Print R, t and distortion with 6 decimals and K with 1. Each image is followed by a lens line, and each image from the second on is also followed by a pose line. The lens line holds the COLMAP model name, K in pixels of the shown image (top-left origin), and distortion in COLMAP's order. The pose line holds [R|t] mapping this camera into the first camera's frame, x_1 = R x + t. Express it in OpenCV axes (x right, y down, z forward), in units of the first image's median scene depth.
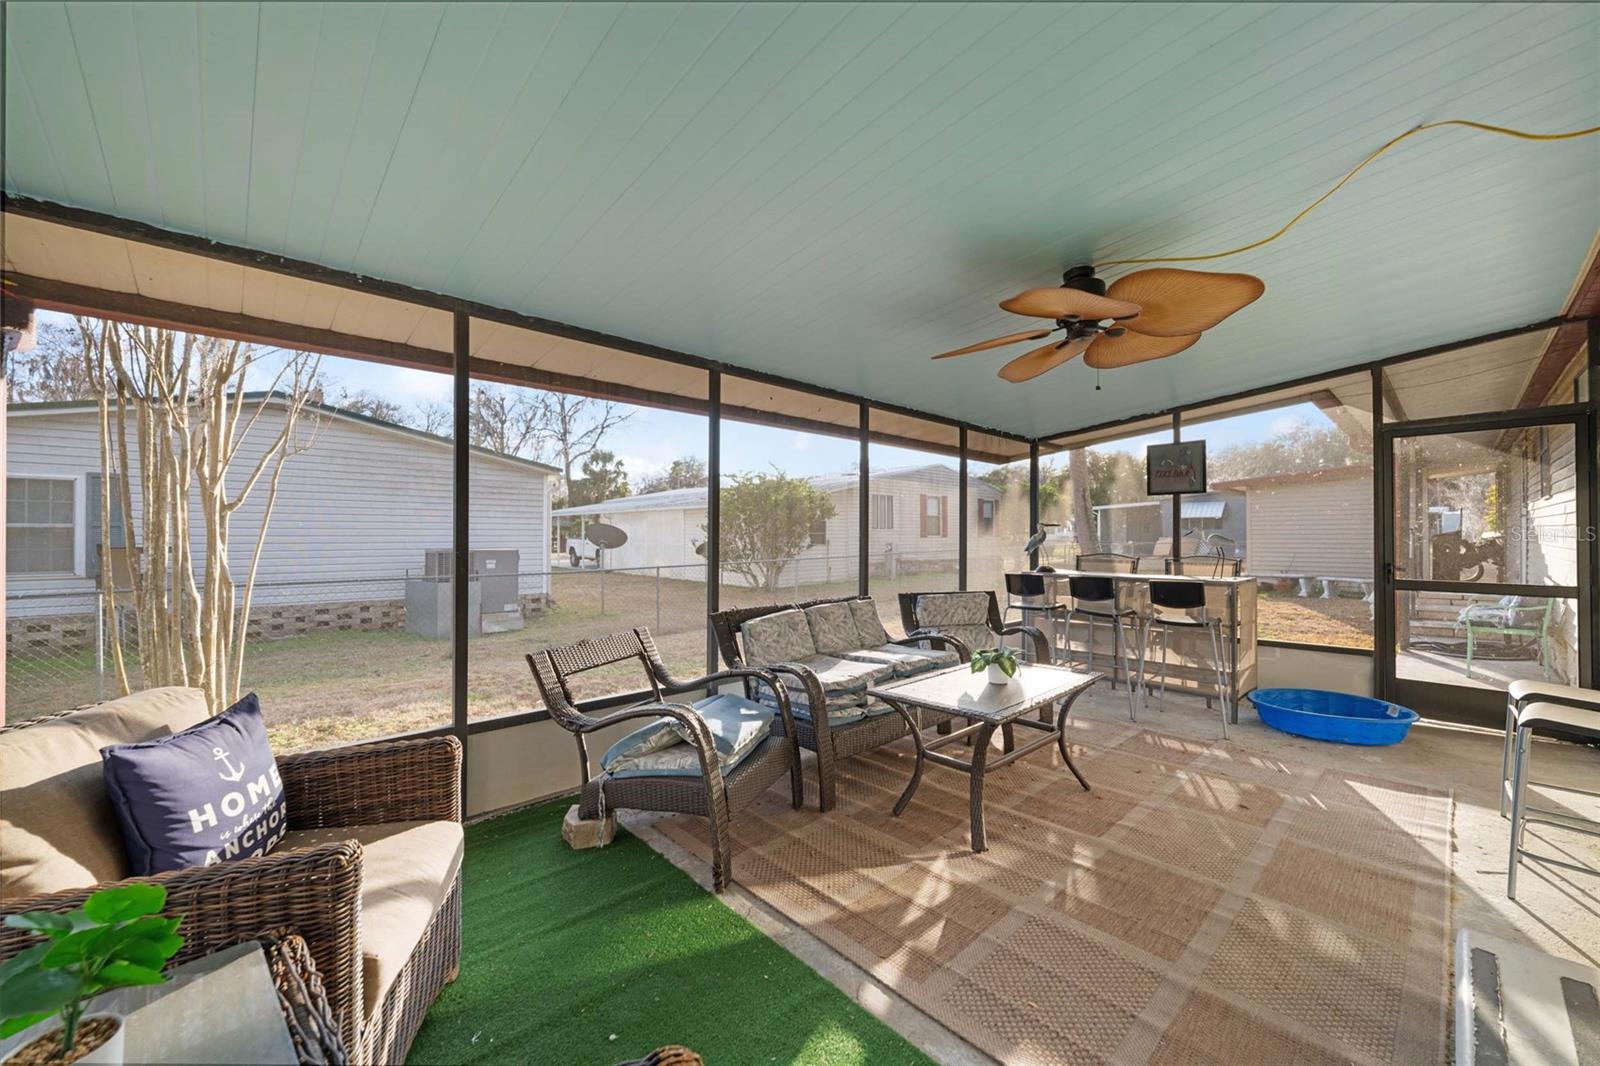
lens RADIAL K [[632.6, 0, 794.5], [0, 632.6, 535.7], [0, 0, 1]] dist [-0.001297, 0.000547]
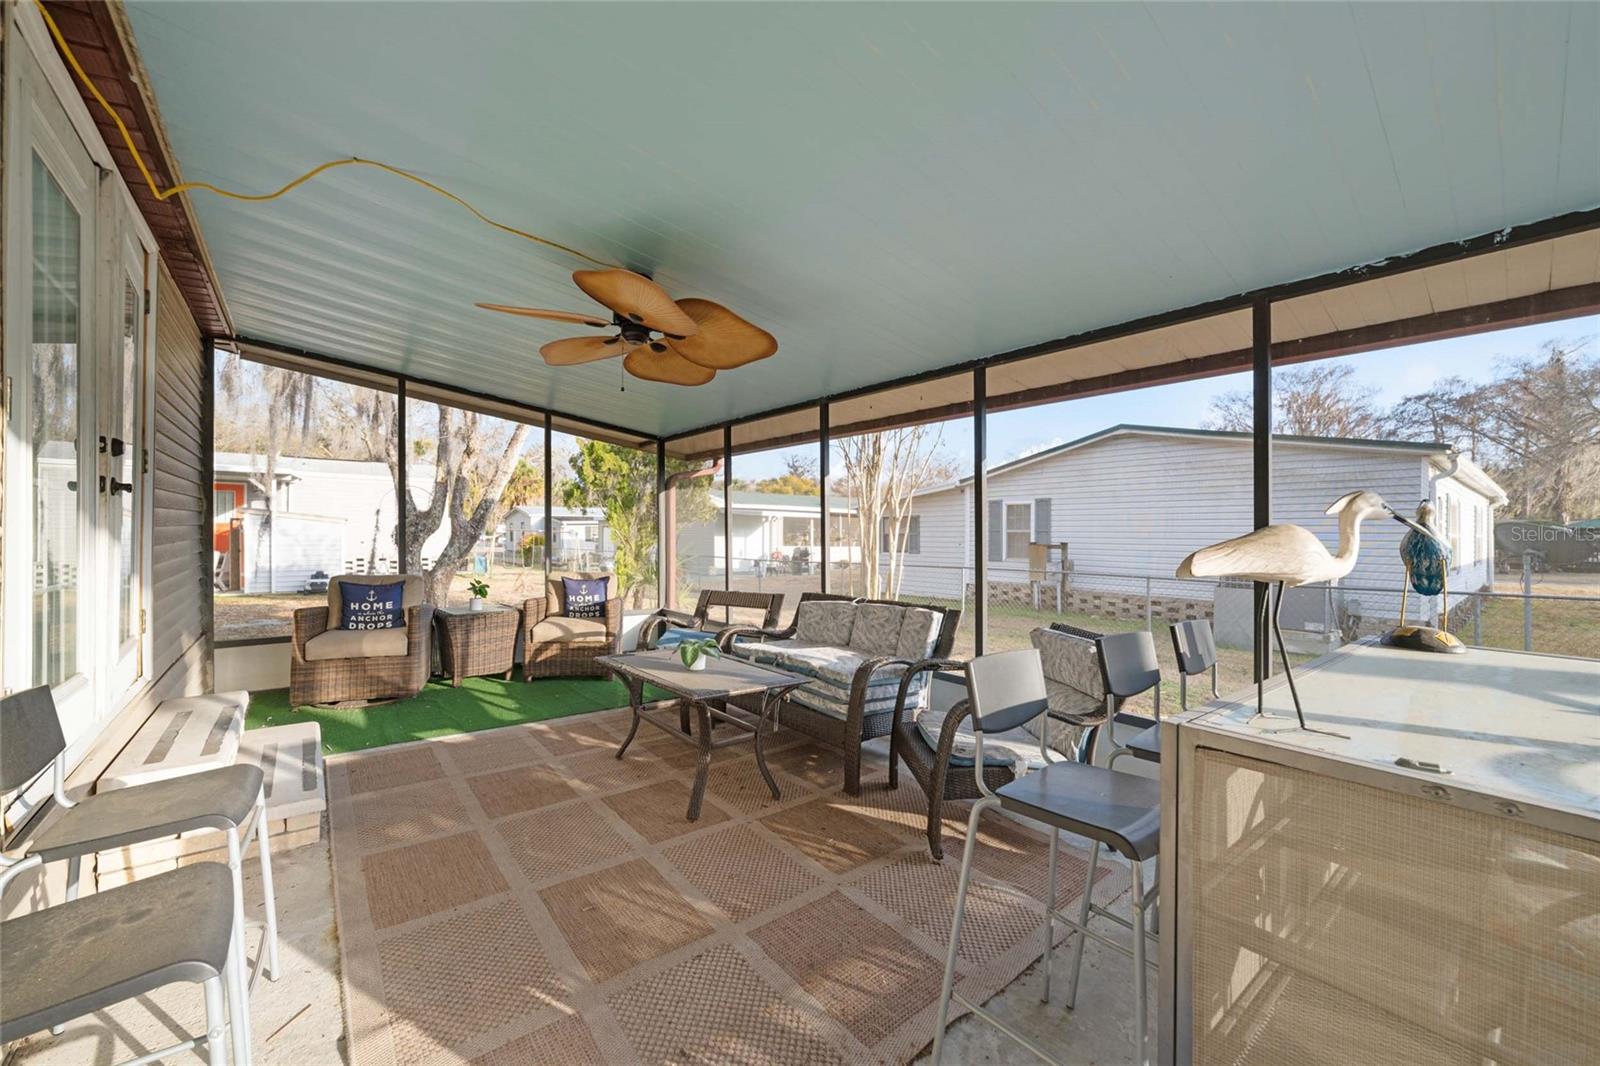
lens RADIAL K [[632.6, 0, 795.4], [0, 632.6, 530.2], [0, 0, 1]] dist [-0.001297, 0.000547]
pose [[-0.098475, -0.008616, -0.995102, 0.894264], [-0.011938, 0.999901, -0.007477, 0.002775], [0.995068, 0.011143, -0.098568, 0.826585]]
